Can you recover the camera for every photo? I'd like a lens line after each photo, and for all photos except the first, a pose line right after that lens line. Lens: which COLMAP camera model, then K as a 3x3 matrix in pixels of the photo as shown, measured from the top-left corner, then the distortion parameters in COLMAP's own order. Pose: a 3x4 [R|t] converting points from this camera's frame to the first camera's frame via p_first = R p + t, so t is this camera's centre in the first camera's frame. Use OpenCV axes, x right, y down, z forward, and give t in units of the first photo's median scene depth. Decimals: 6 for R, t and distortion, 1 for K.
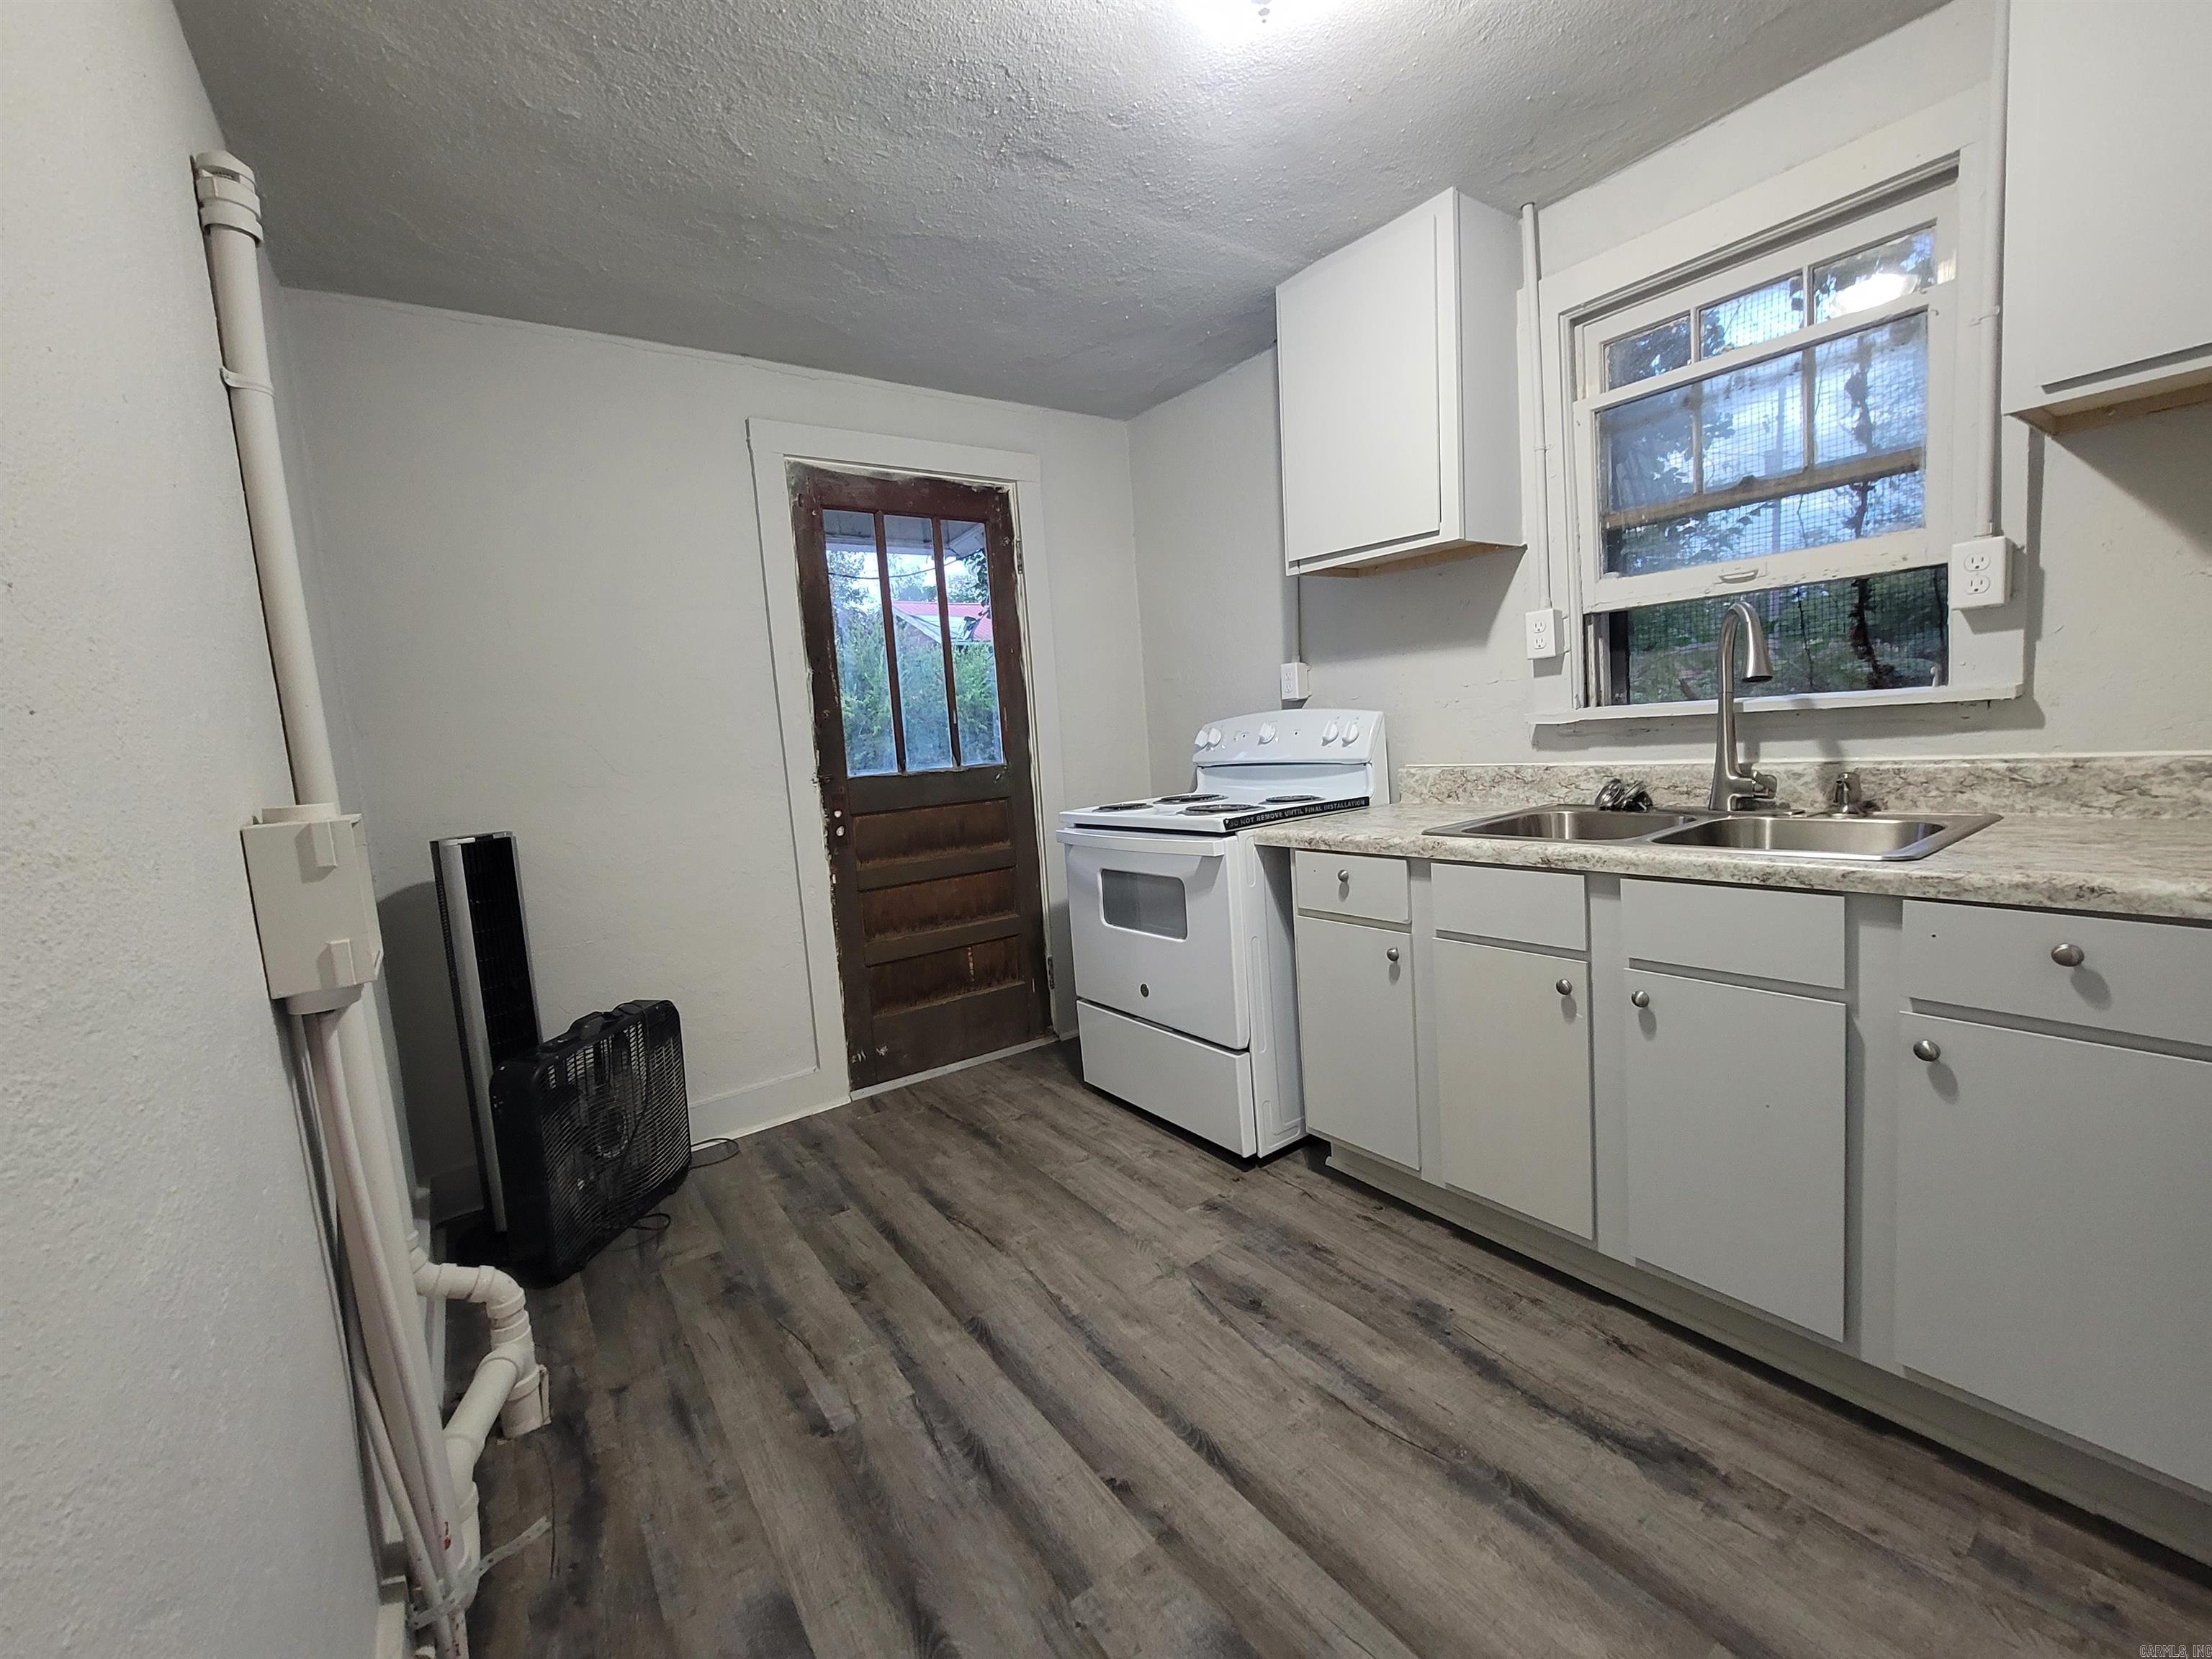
lens RADIAL K [[906.6, 0, 1104.3], [0, 906.6, 823.5], [0, 0, 1]] dist [-0.008867, 0.002806]
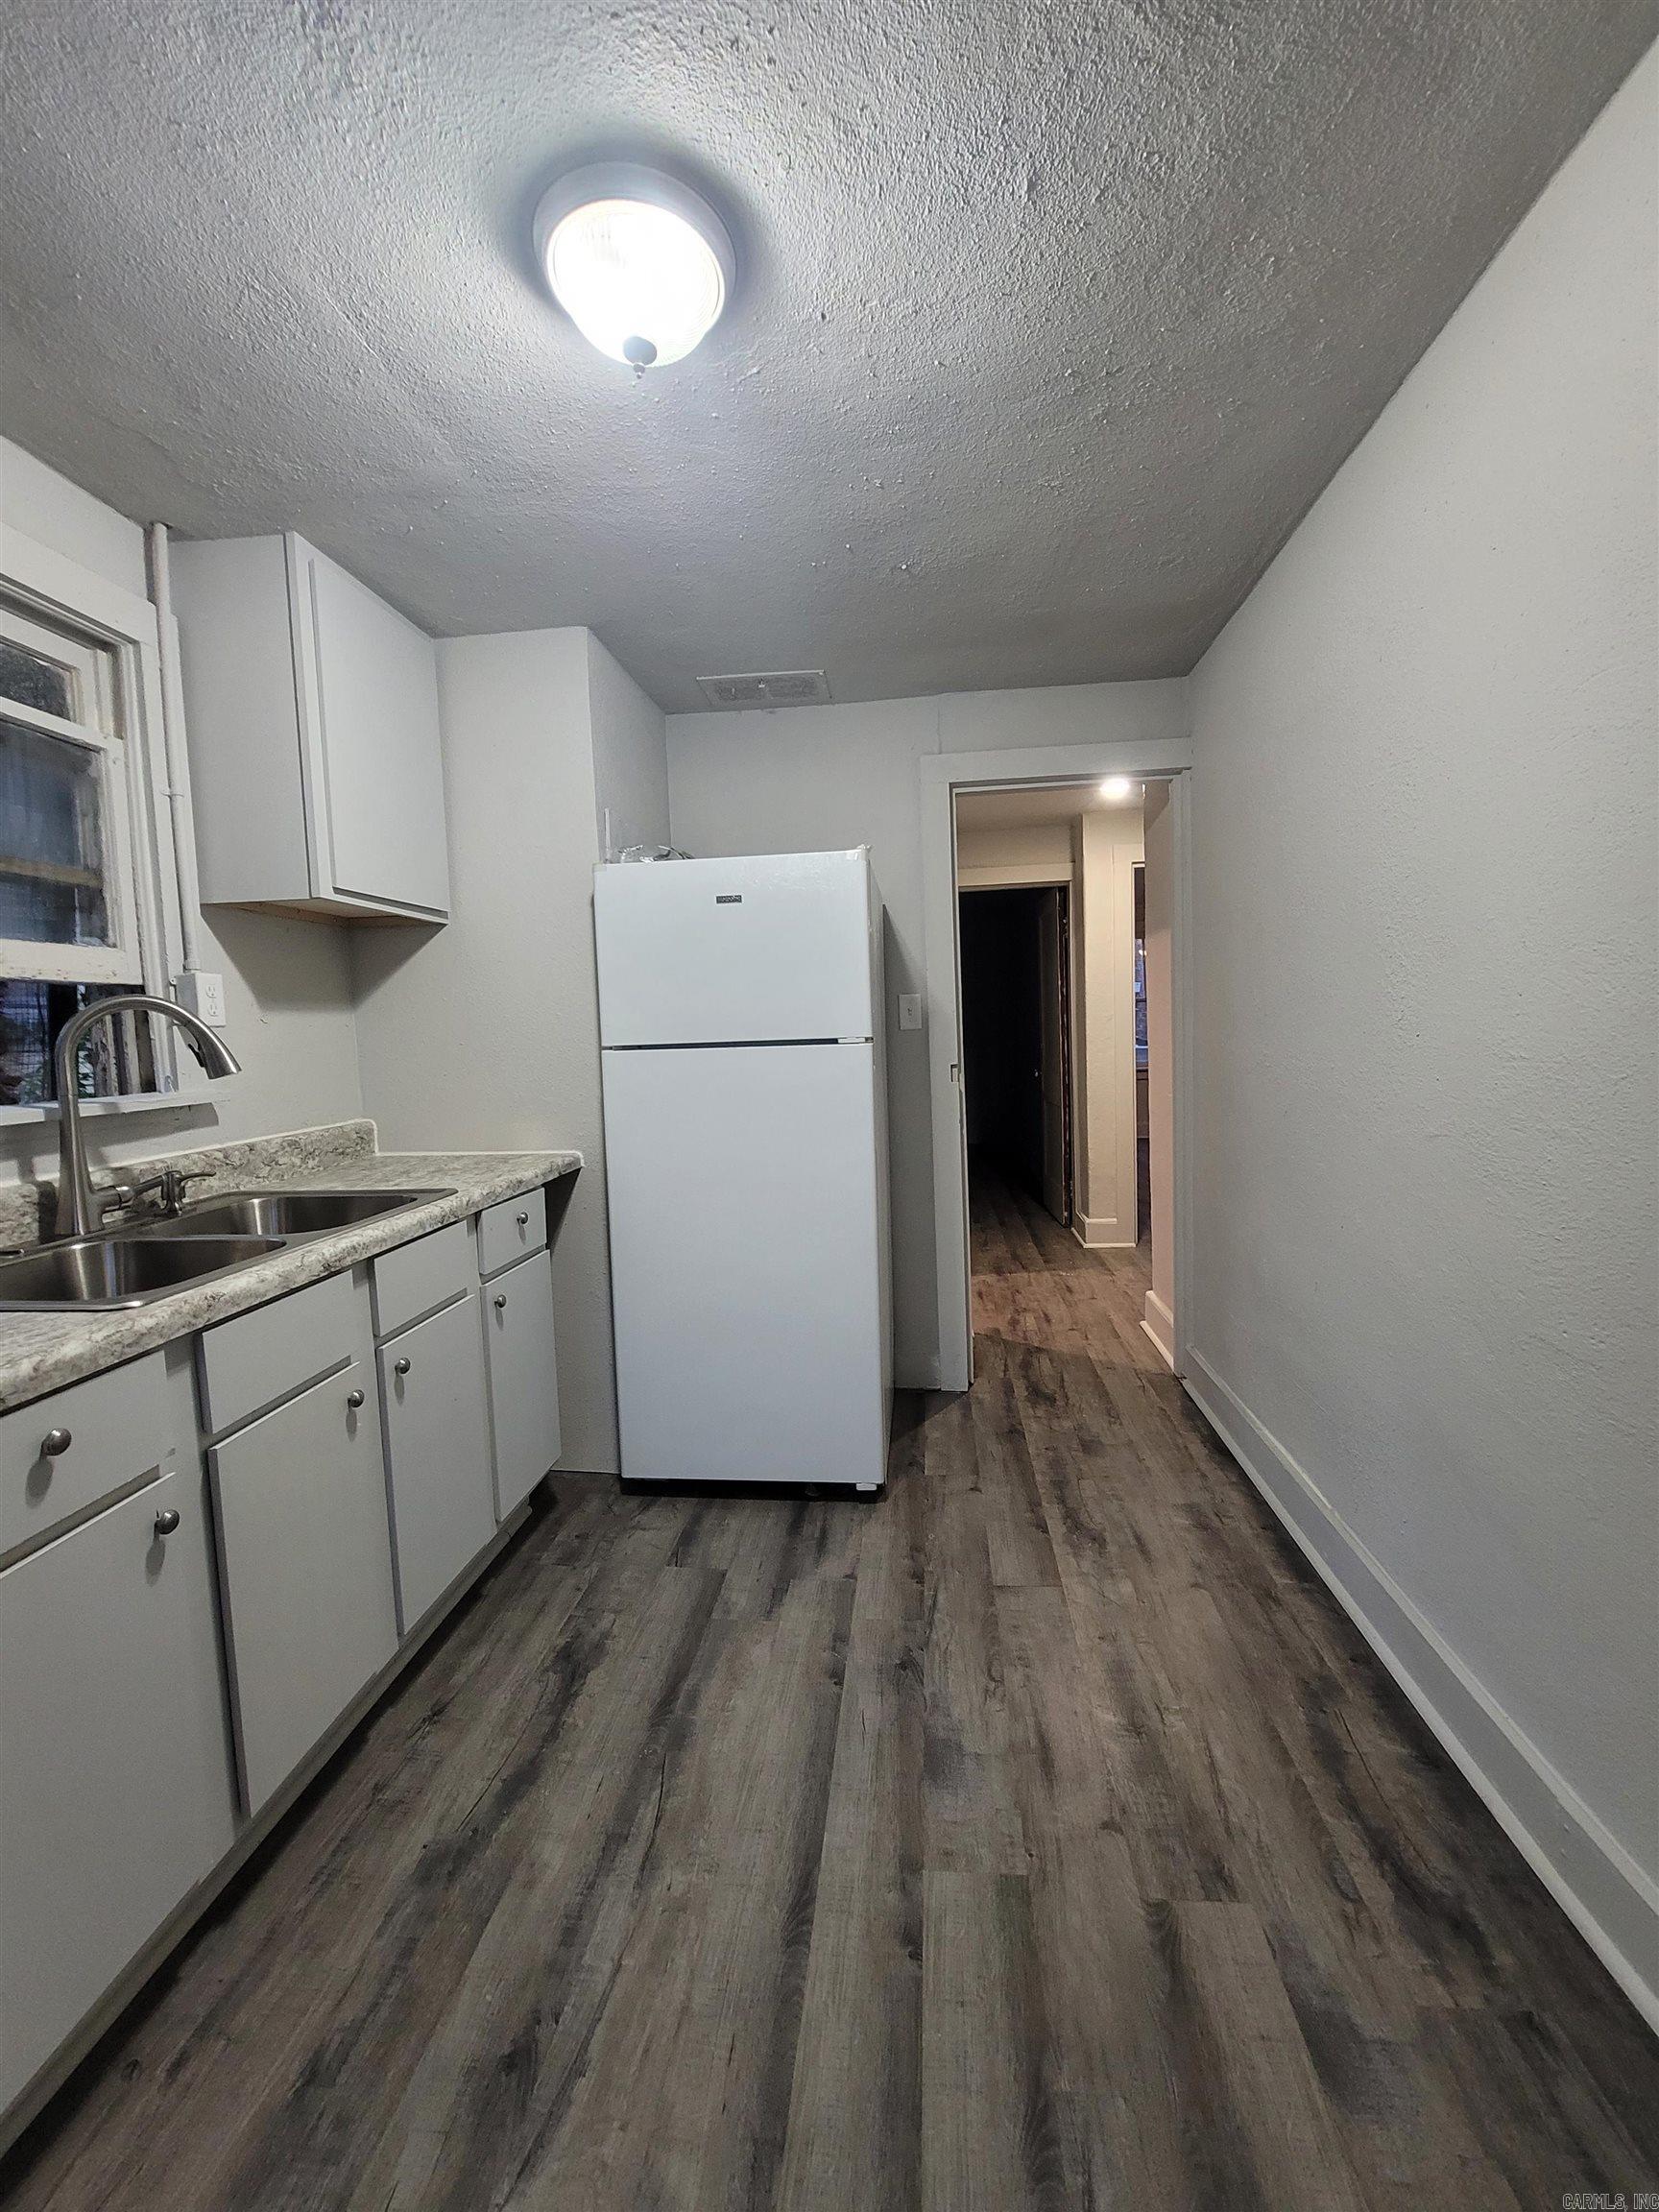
lens RADIAL K [[907.1, 0, 836.1], [0, 907.1, 1105.6], [0, 0, 1]] dist [-0.009759, 0.002968]
pose [[-0.744993, 0.045460, 0.665522, -0.415157], [0.161212, 0.980372, 0.113496, -0.117761], [-0.647299, 0.191844, -0.737699, 1.183855]]
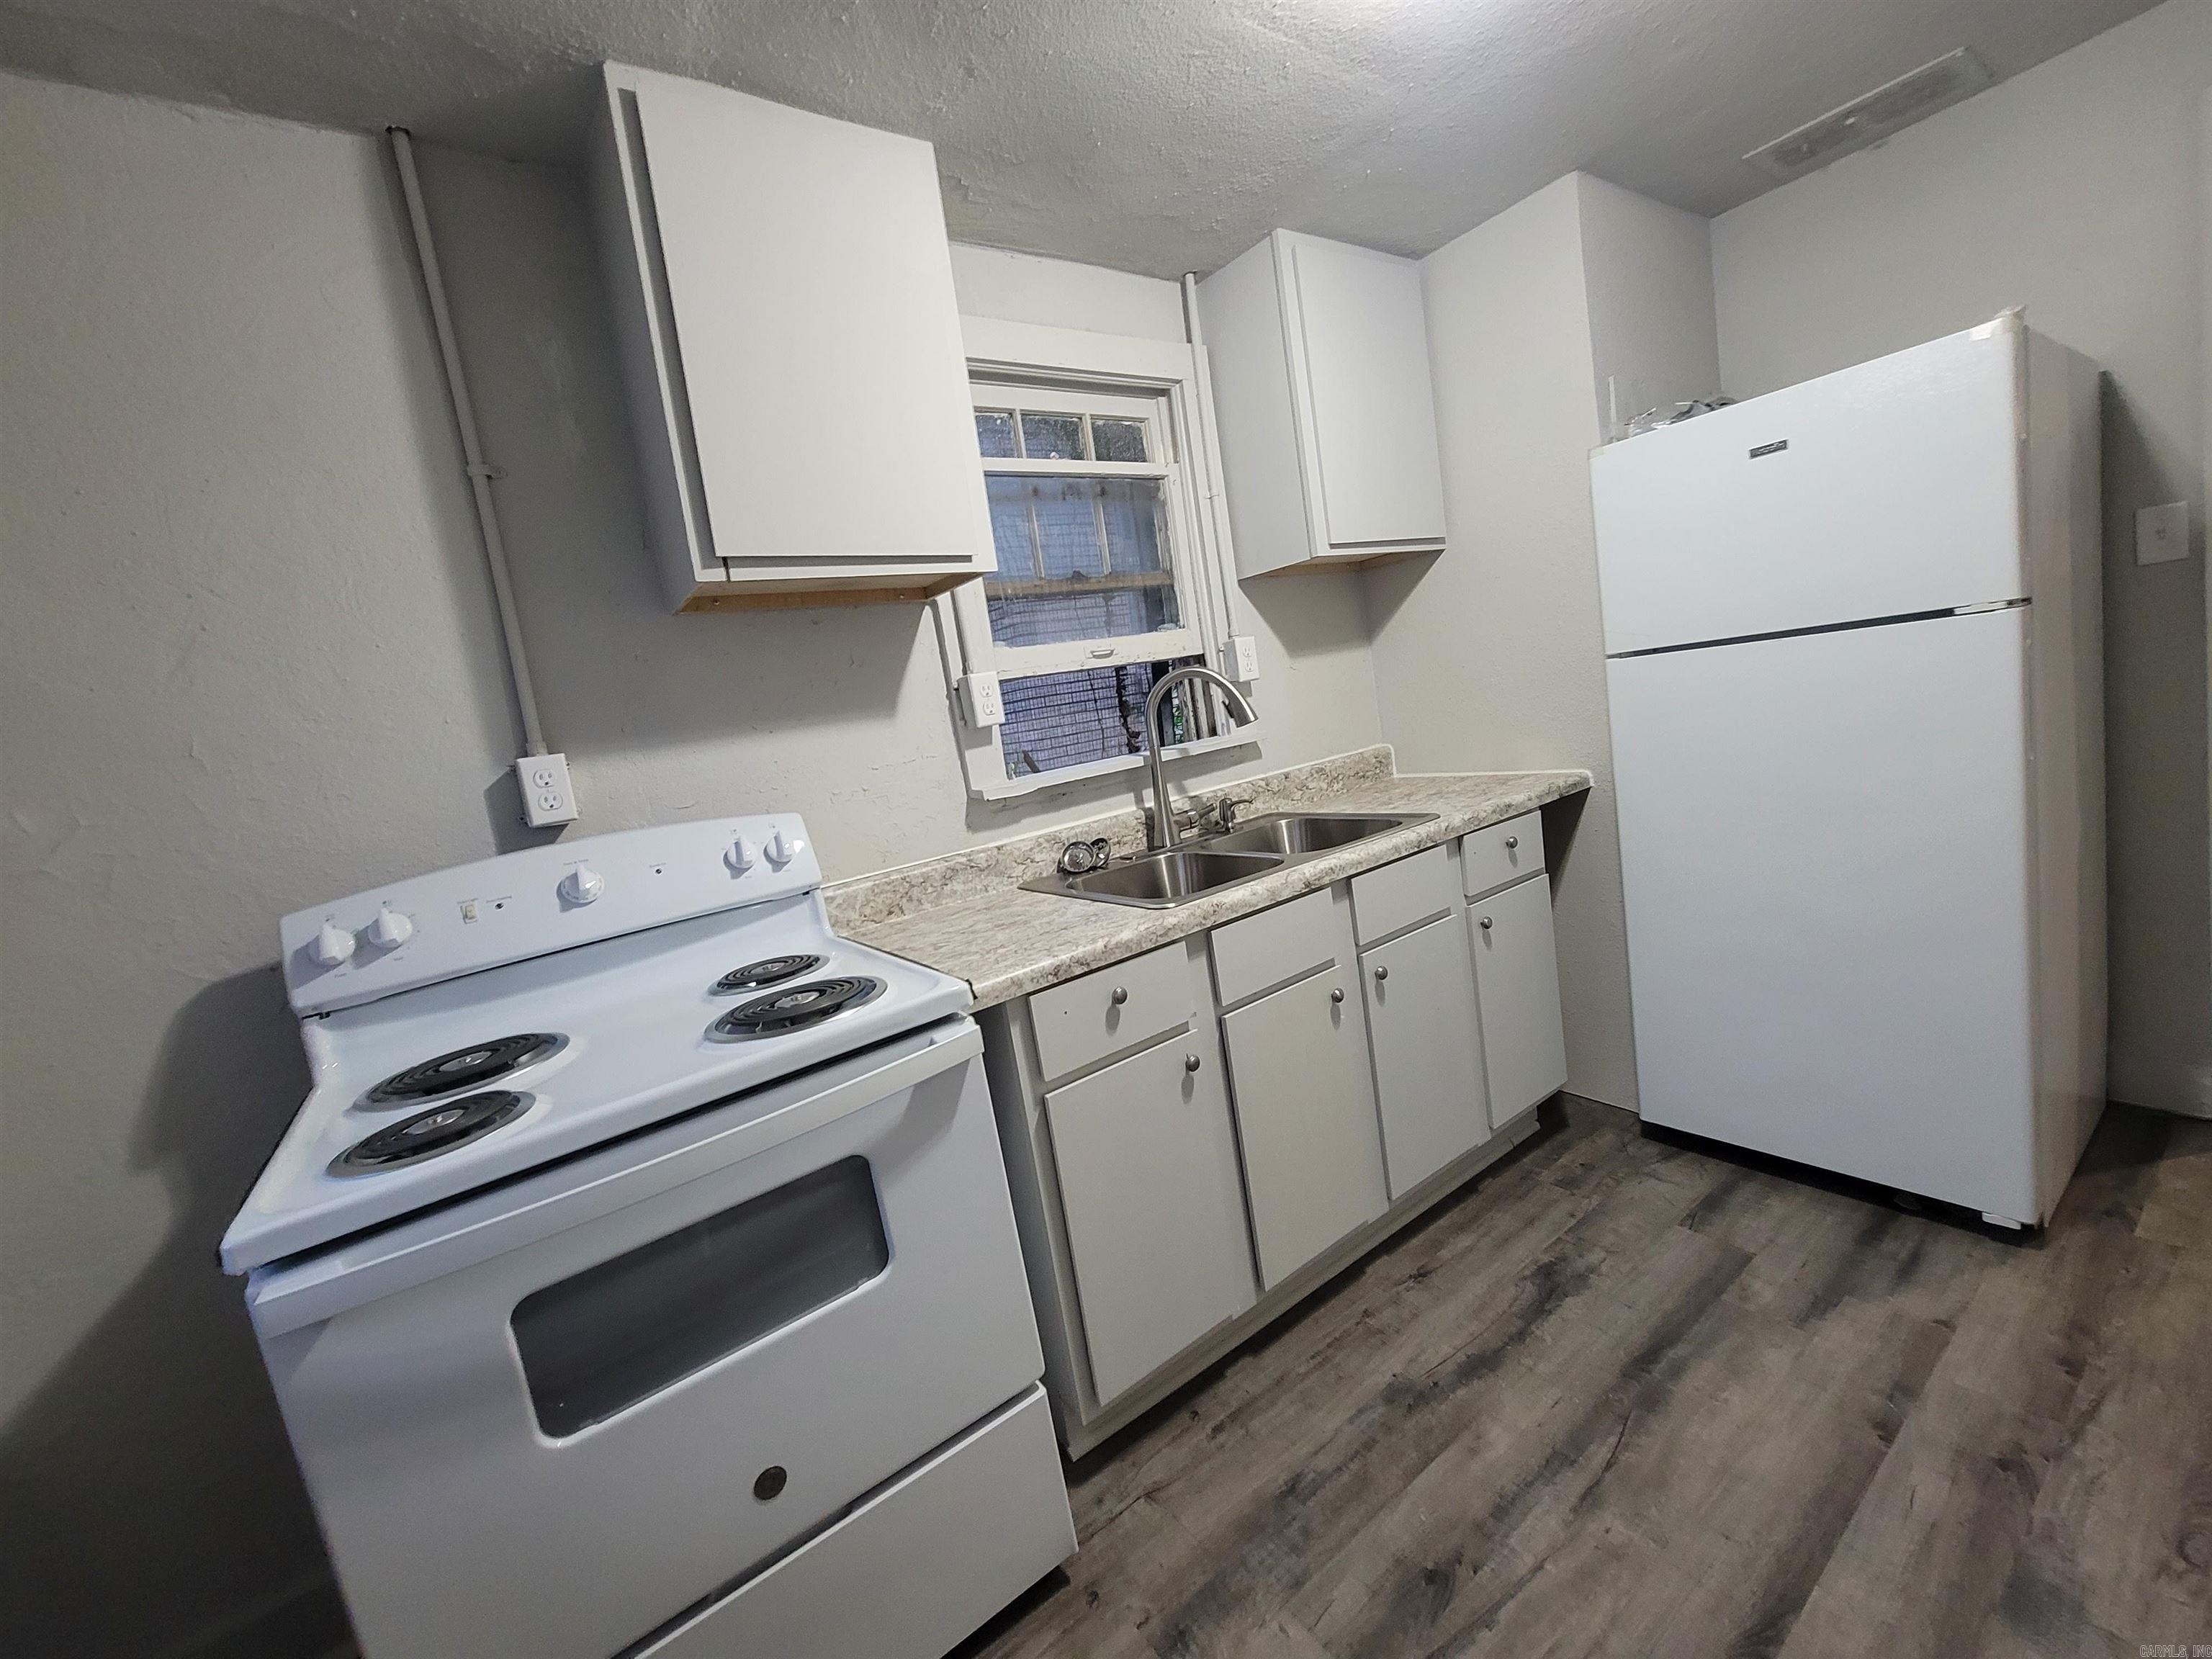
lens RADIAL K [[907.1, 0, 1105.4], [0, 907.1, 824.3], [0, 0, 1]] dist [-0.009759, 0.002968]
pose [[0.016489, -0.054182, 0.998395, -0.496785], [0.263248, 0.963536, 0.047943, -0.123325], [-0.964587, 0.262035, 0.030151, 1.074846]]
